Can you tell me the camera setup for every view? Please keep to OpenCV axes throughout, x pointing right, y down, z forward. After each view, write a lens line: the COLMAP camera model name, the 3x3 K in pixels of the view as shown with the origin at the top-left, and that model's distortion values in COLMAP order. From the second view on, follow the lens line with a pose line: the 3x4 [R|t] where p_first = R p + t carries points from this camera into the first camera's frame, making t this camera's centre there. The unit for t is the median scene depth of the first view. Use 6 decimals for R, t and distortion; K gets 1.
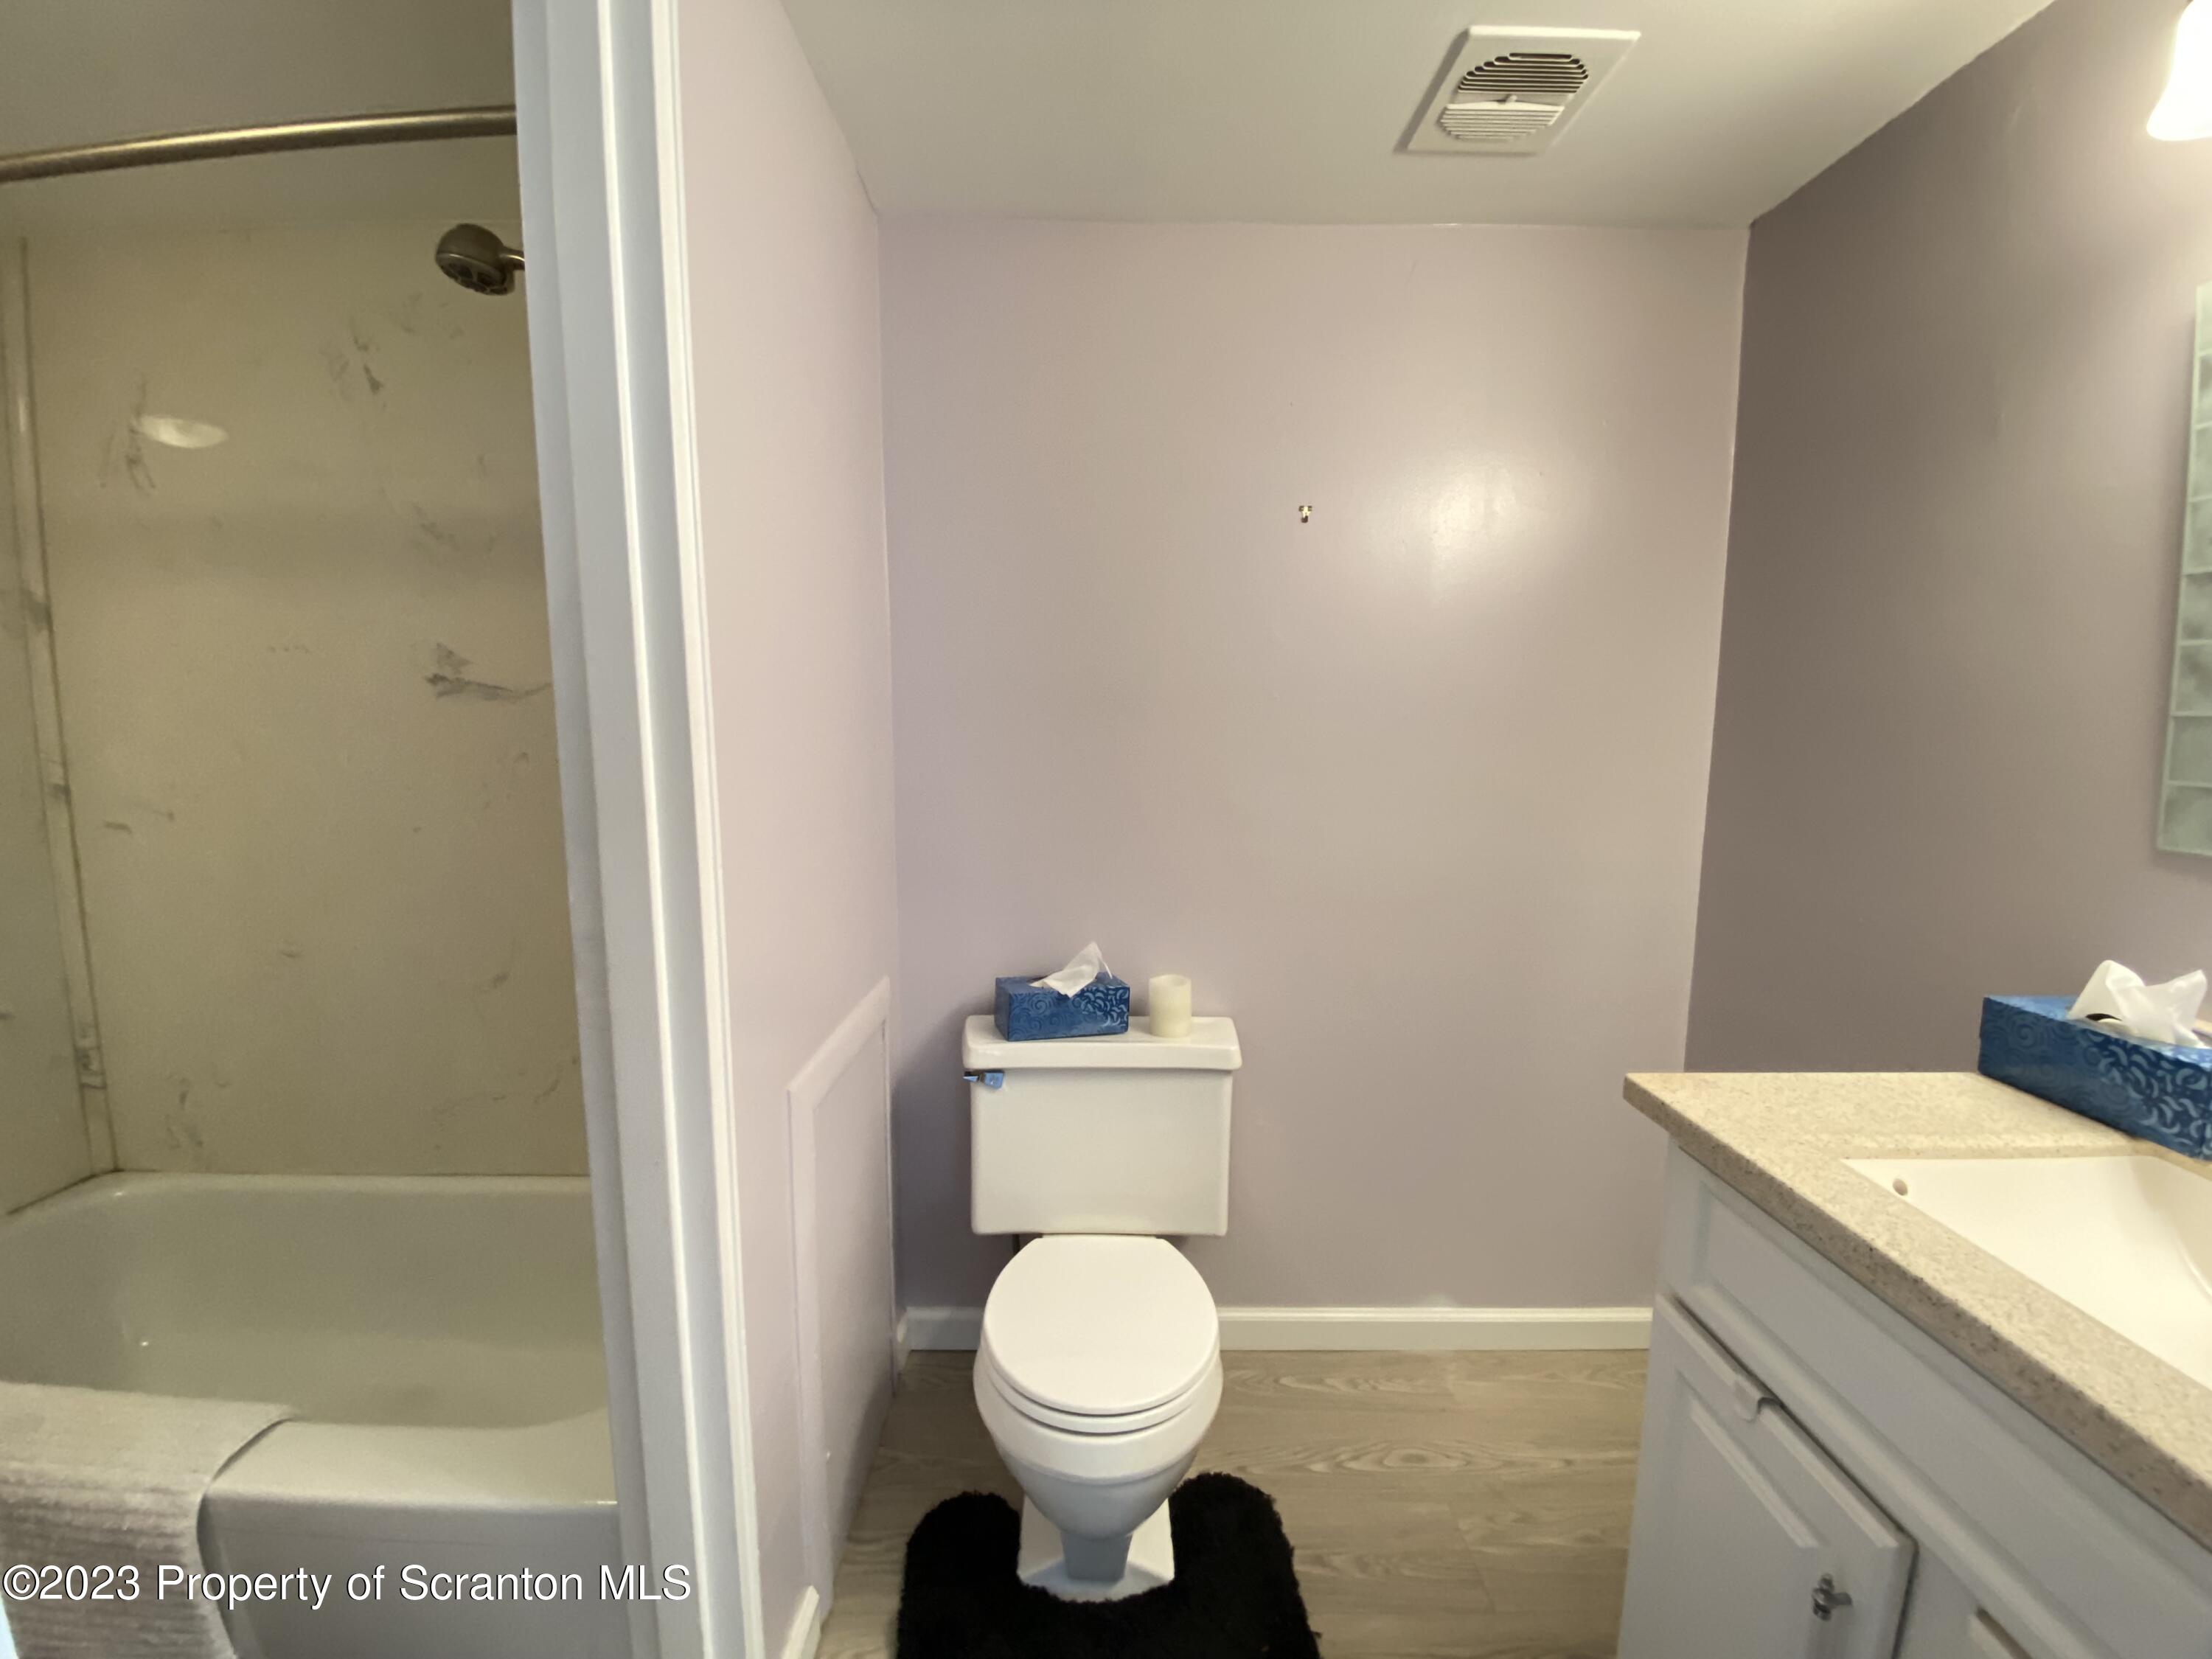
lens RADIAL K [[888.9, 0, 1106.0], [0, 888.9, 829.5], [0, 0, 1]] dist [0.001229, -0.014135]
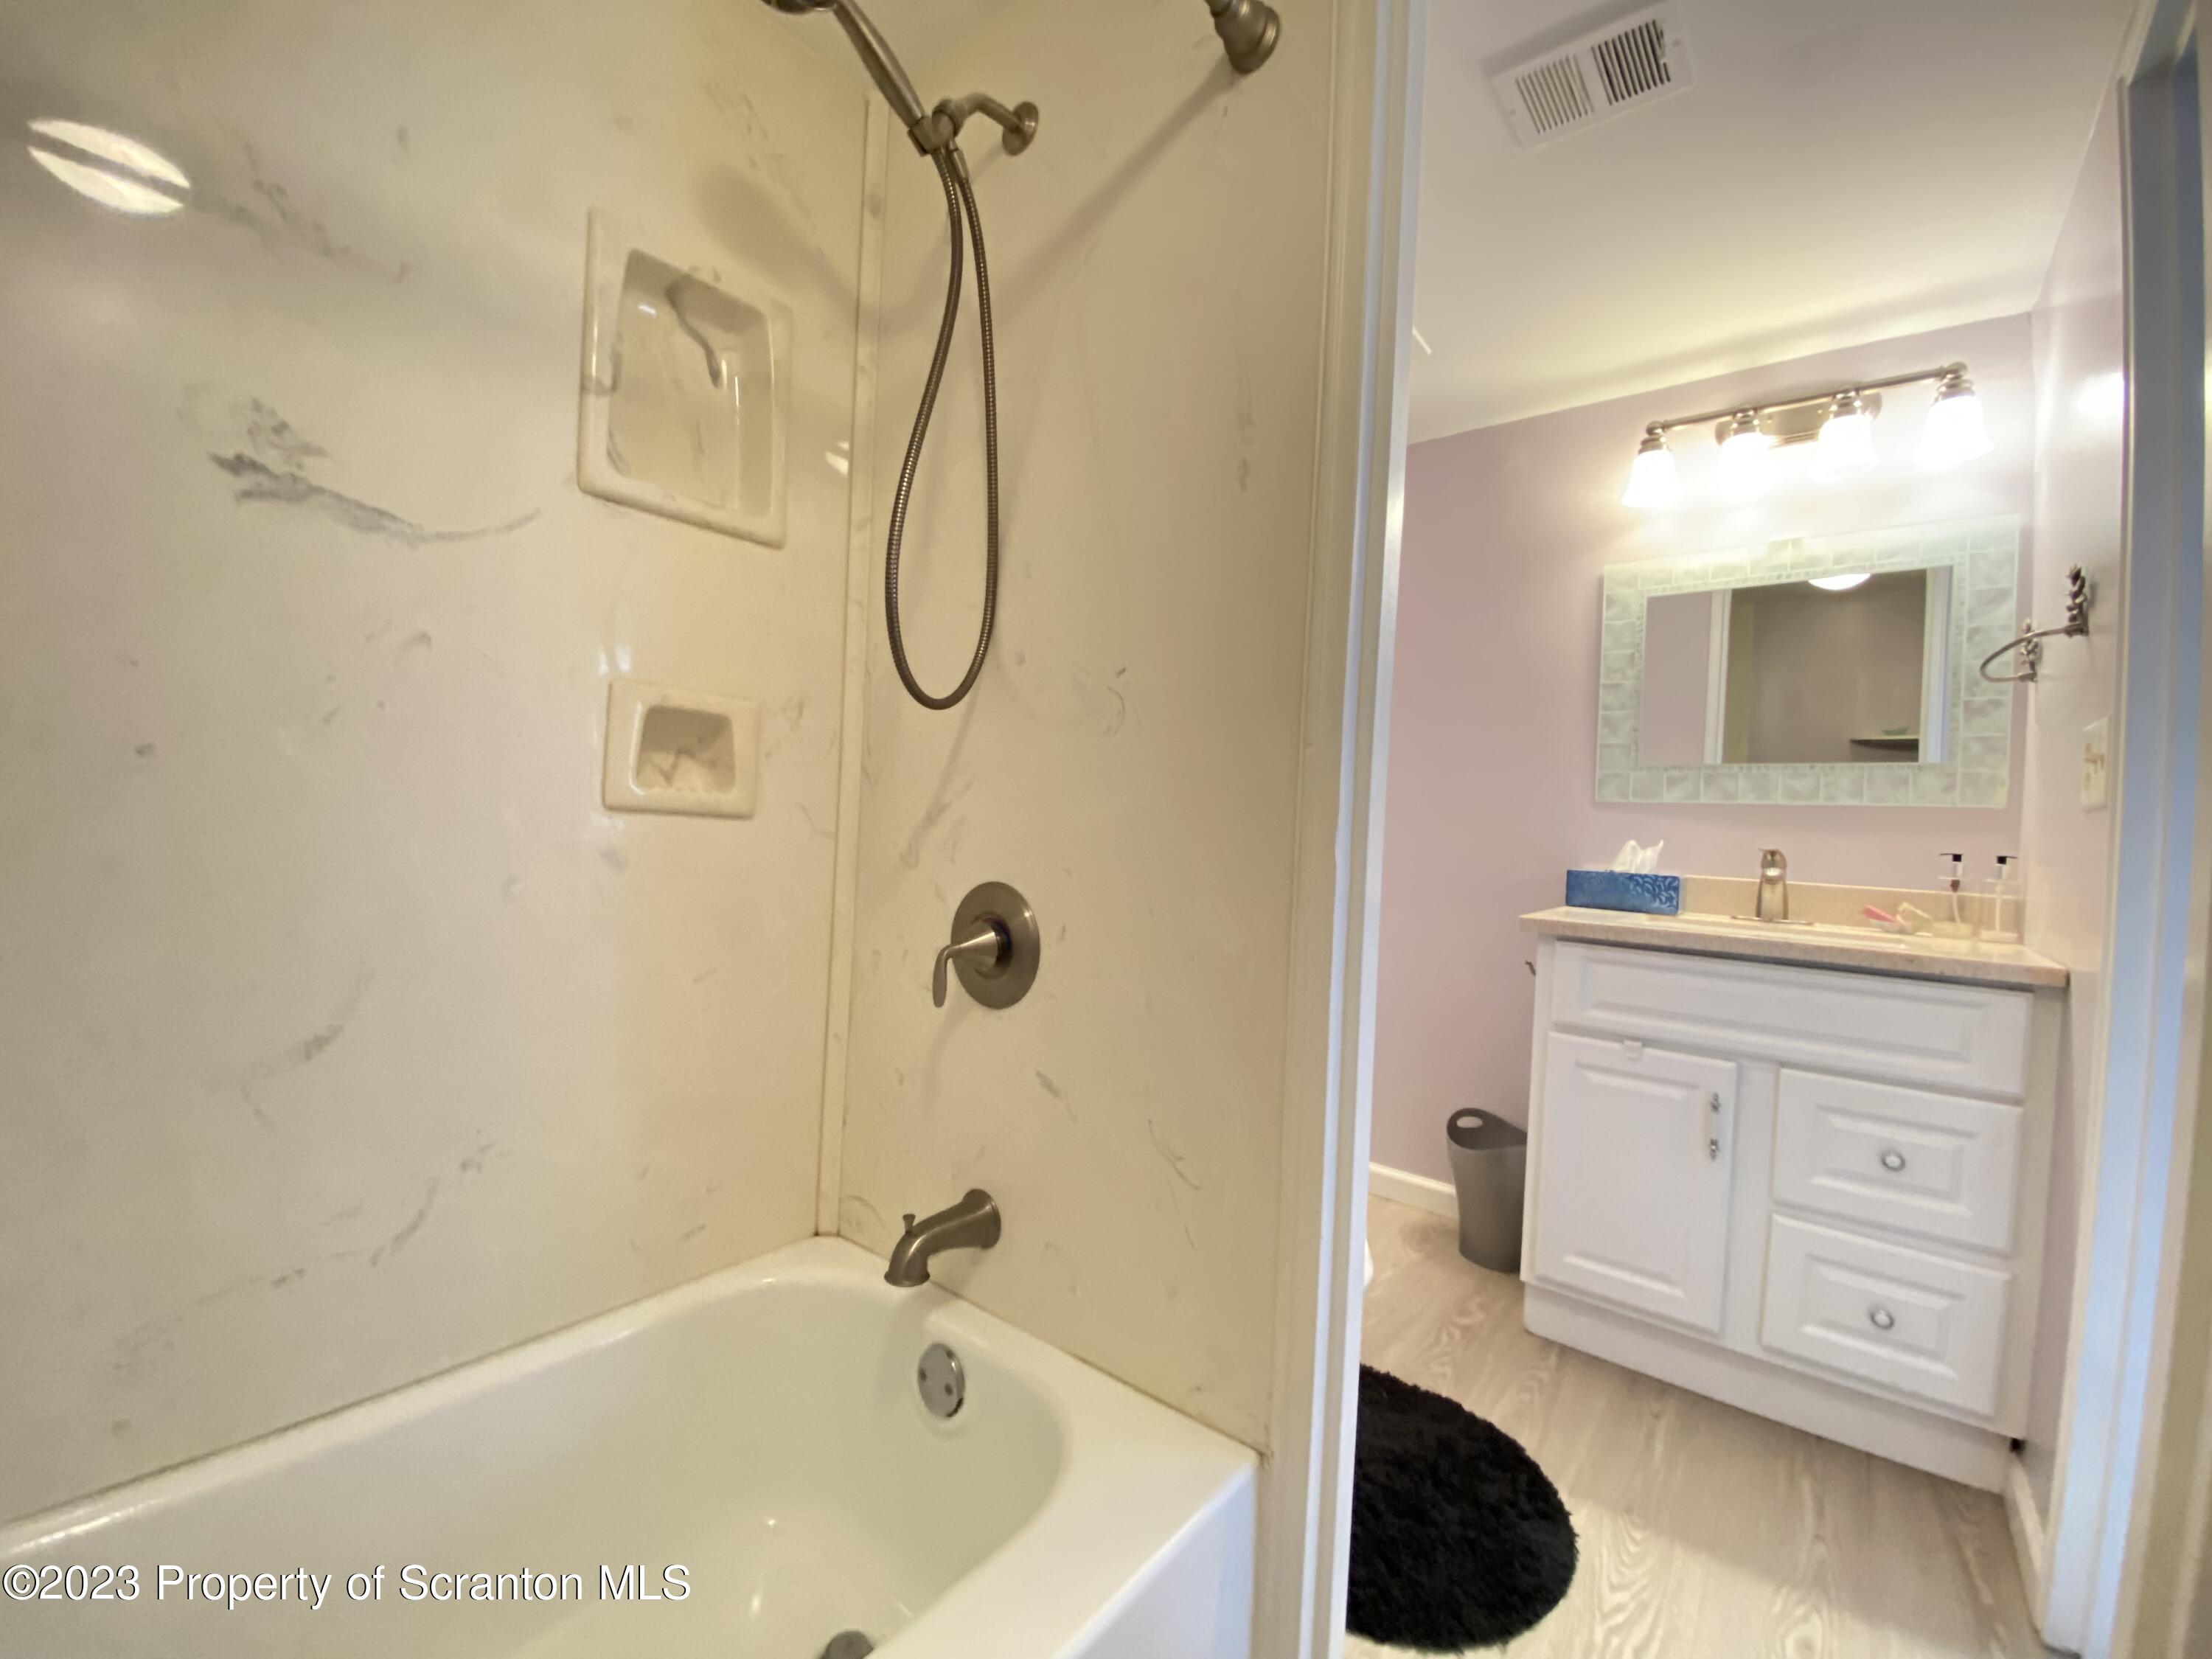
lens RADIAL K [[876.0, 0, 1106.0], [0, 876.0, 829.5], [0, 0, 1]] dist [-0.028601, -0.000189]
pose [[0.639820, 0.014788, 0.768383, -0.931040], [0.051065, 0.996787, -0.061705, 0.115932], [-0.766826, 0.078718, 0.637009, 0.356807]]
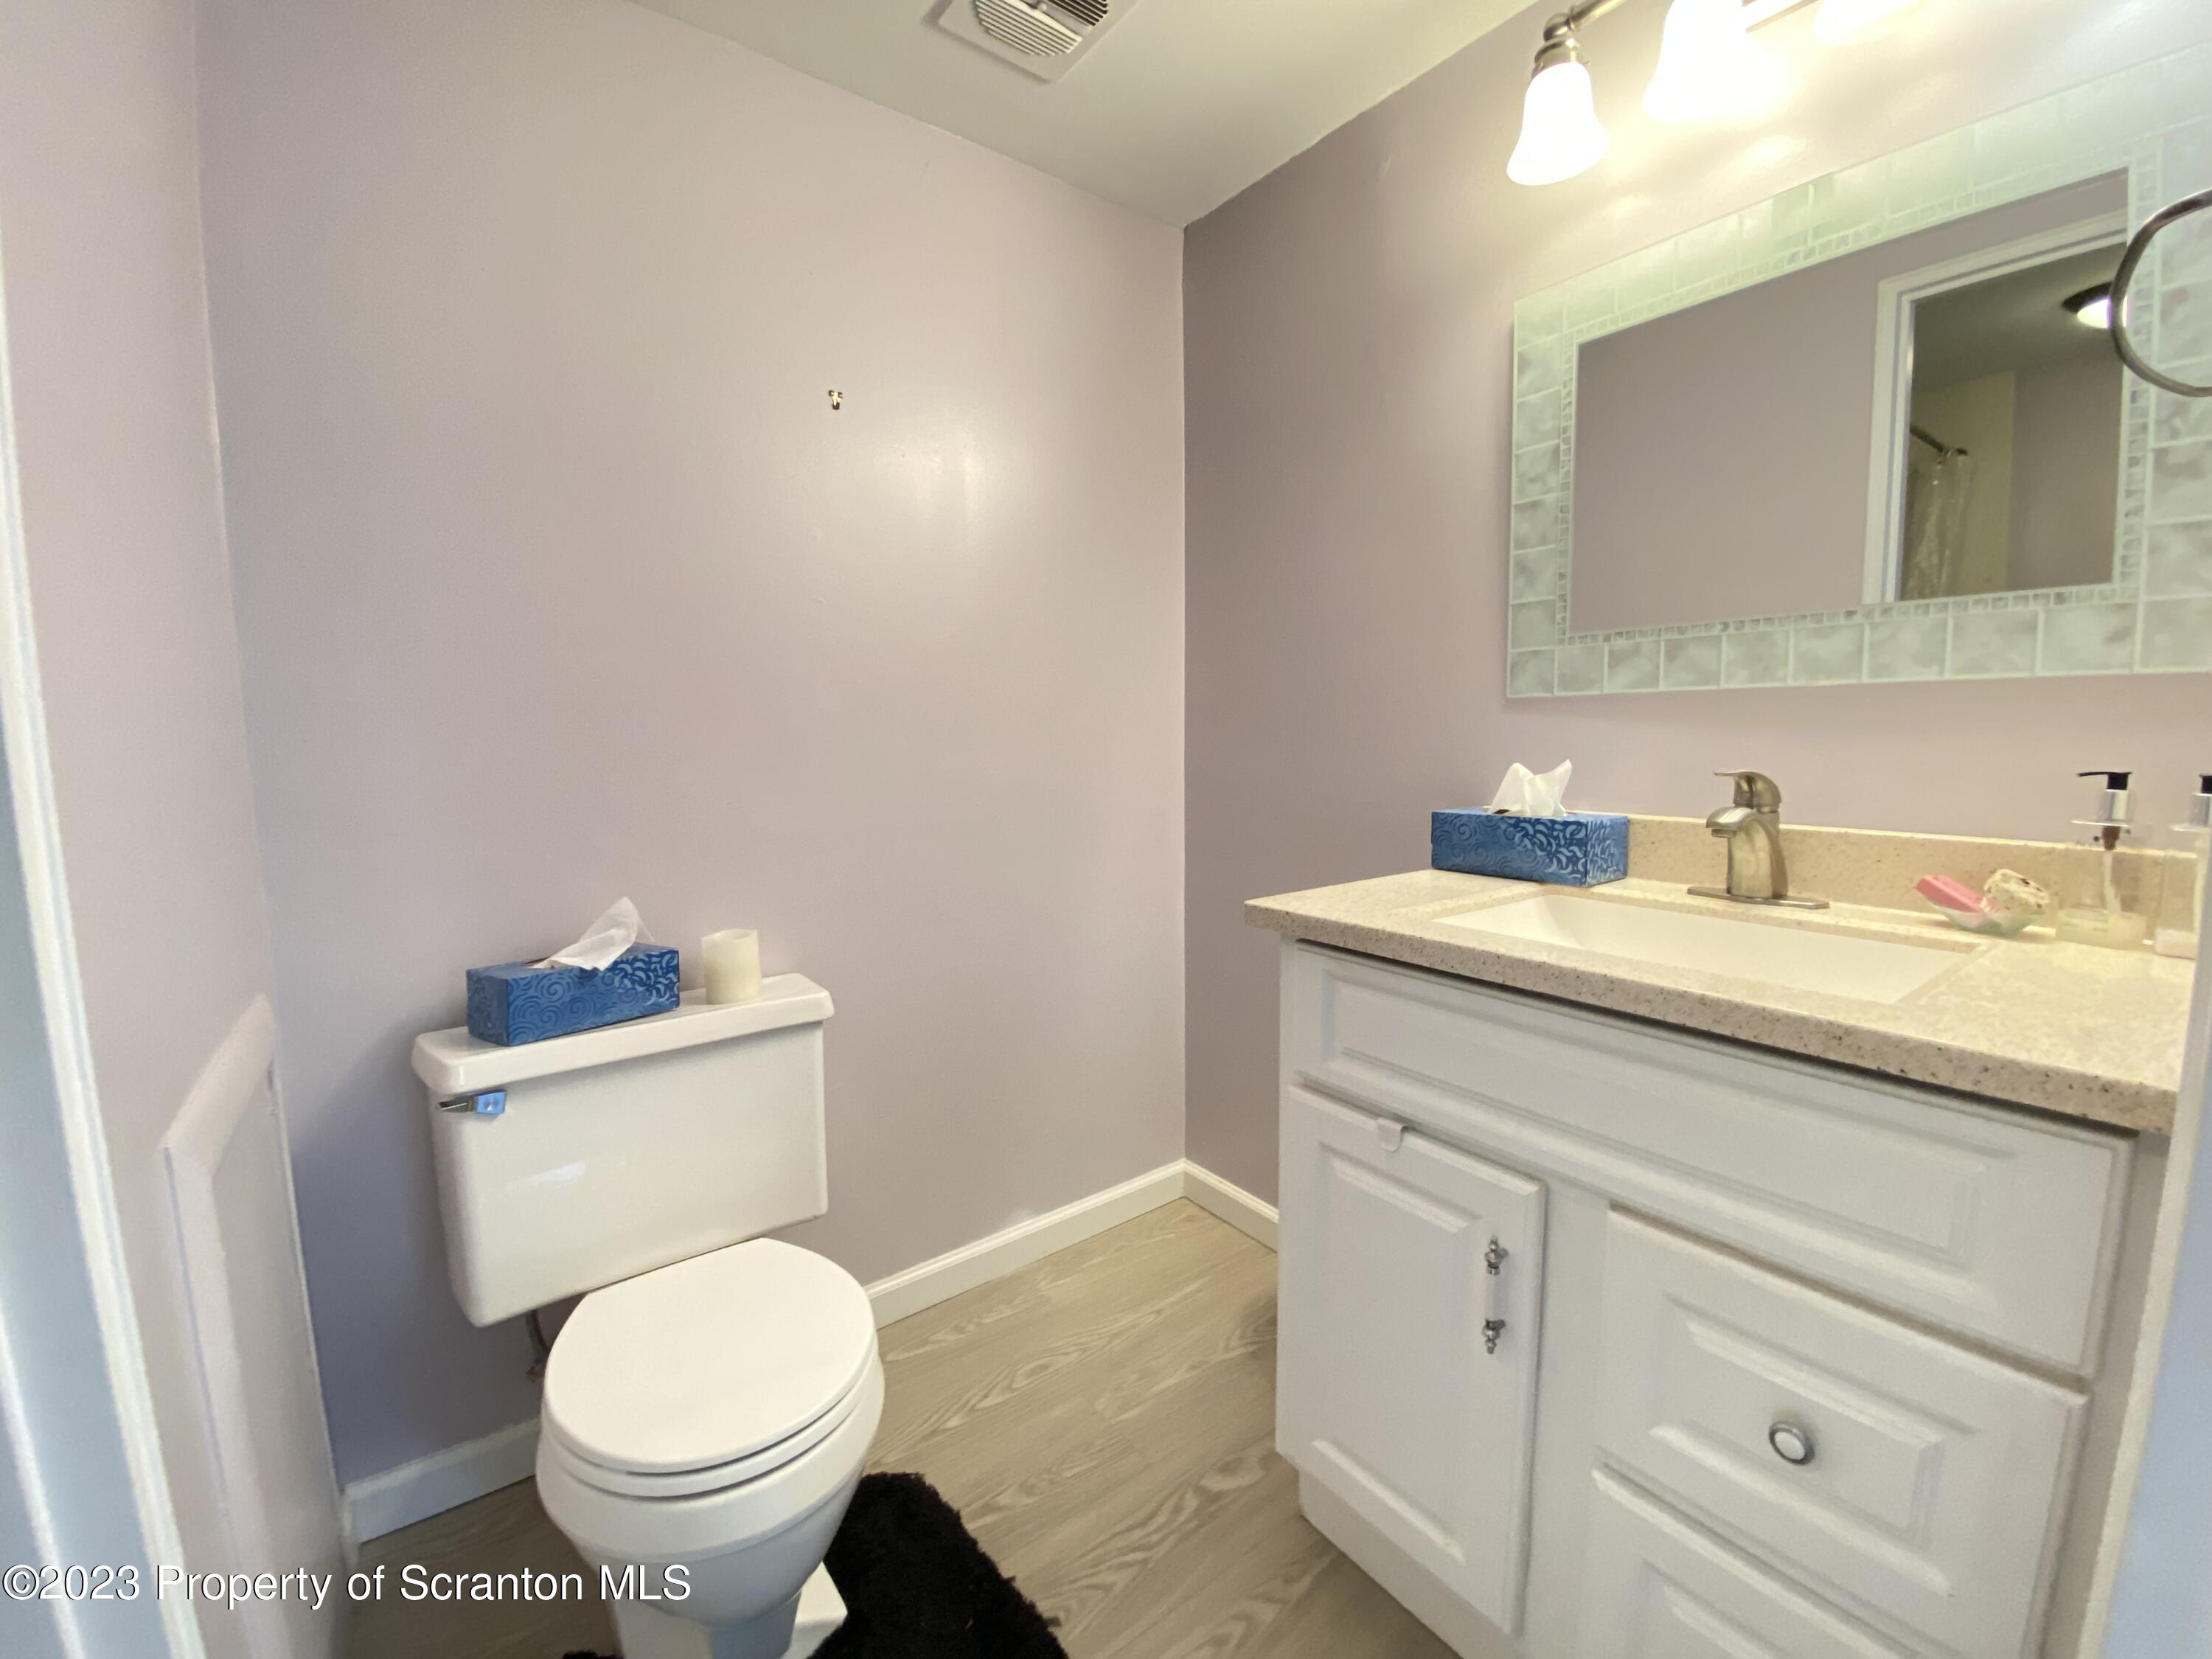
lens RADIAL K [[888.9, 0, 1106.0], [0, 888.9, 829.5], [0, 0, 1]] dist [0.001229, -0.014135]
pose [[0.799252, -0.083413, 0.595179, -0.151558], [0.089918, 0.995772, 0.018807, 0.102884], [-0.594232, 0.038486, 0.803373, 0.140891]]
